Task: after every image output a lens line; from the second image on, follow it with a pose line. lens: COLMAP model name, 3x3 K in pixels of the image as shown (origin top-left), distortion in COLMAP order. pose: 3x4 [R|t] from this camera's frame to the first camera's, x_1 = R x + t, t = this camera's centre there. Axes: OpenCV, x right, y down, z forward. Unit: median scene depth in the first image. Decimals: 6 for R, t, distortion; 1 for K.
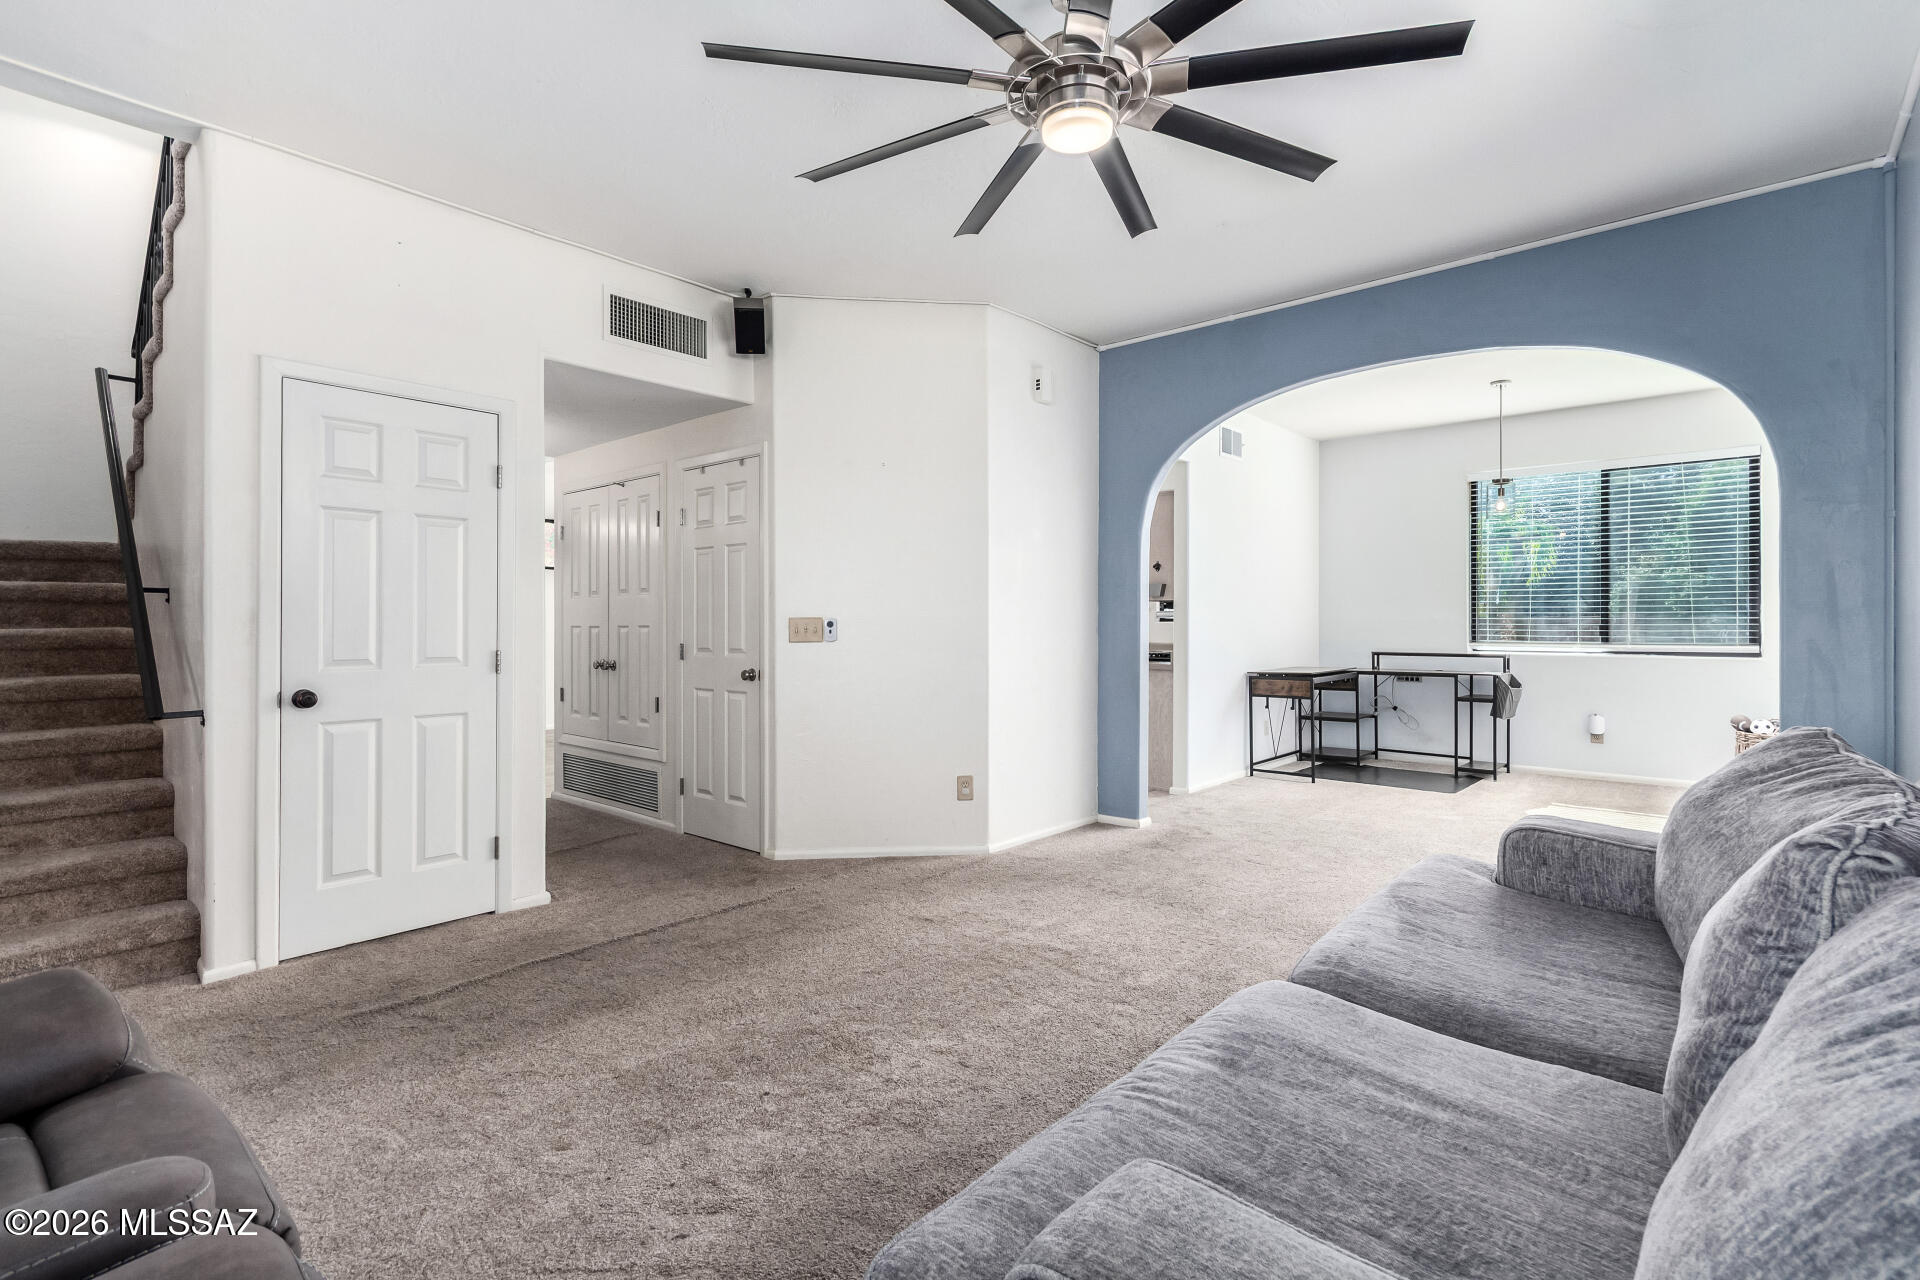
lens RADIAL K [[893.7, 0, 979.4], [0, 893.7, 623.2], [0, 0, 1]] dist [0.003123, 0.000149]
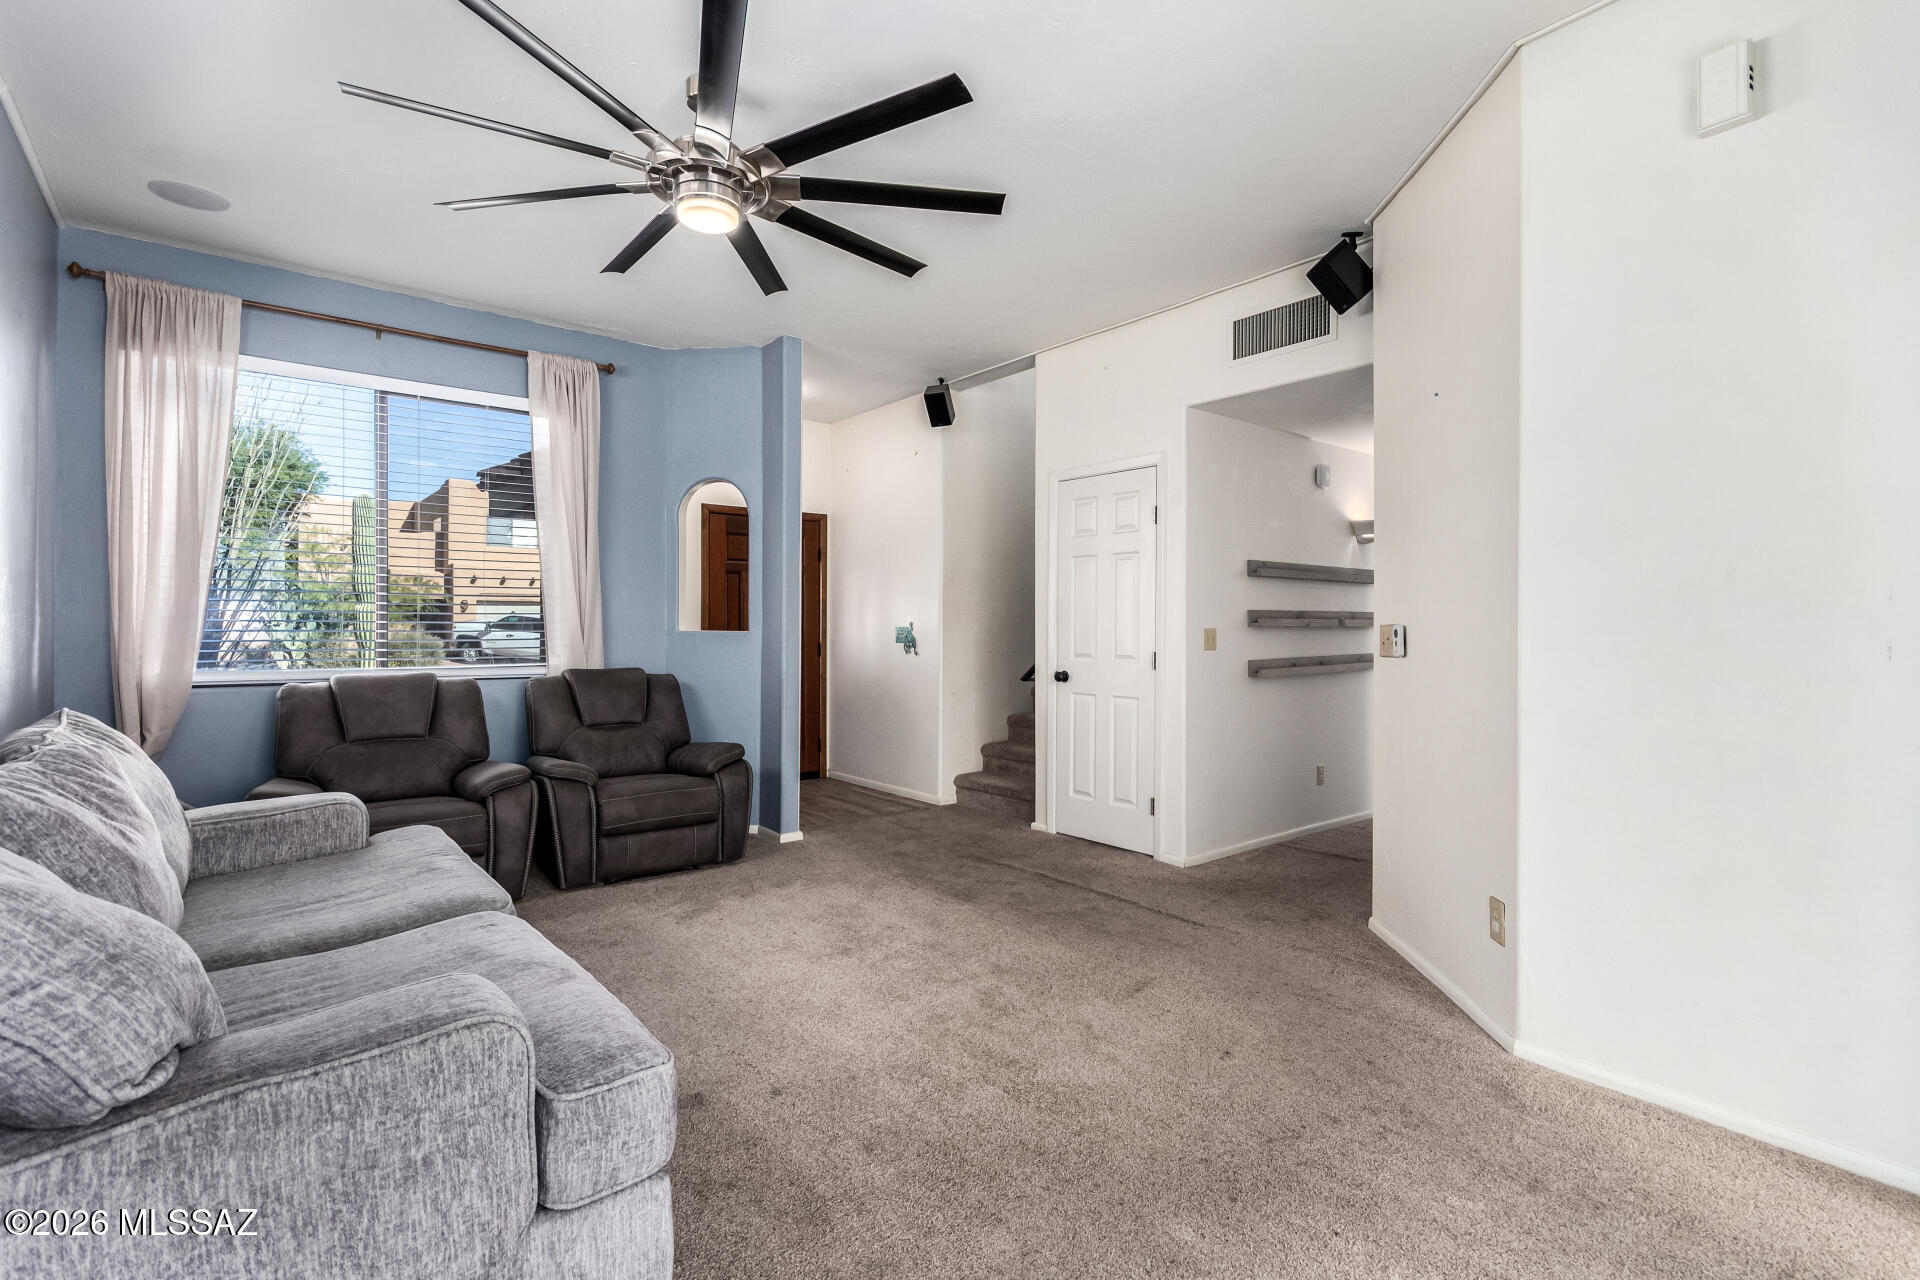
lens RADIAL K [[893.7, 0, 958.5], [0, 893.7, 630.4], [0, 0, 1]] dist [0.003123, 0.000149]
pose [[-0.187351, -0.001520, -0.982292, 0.382046], [-0.003309, 0.999994, -0.000917, 0.000935], [0.982287, 0.003079, -0.187355, 0.485176]]
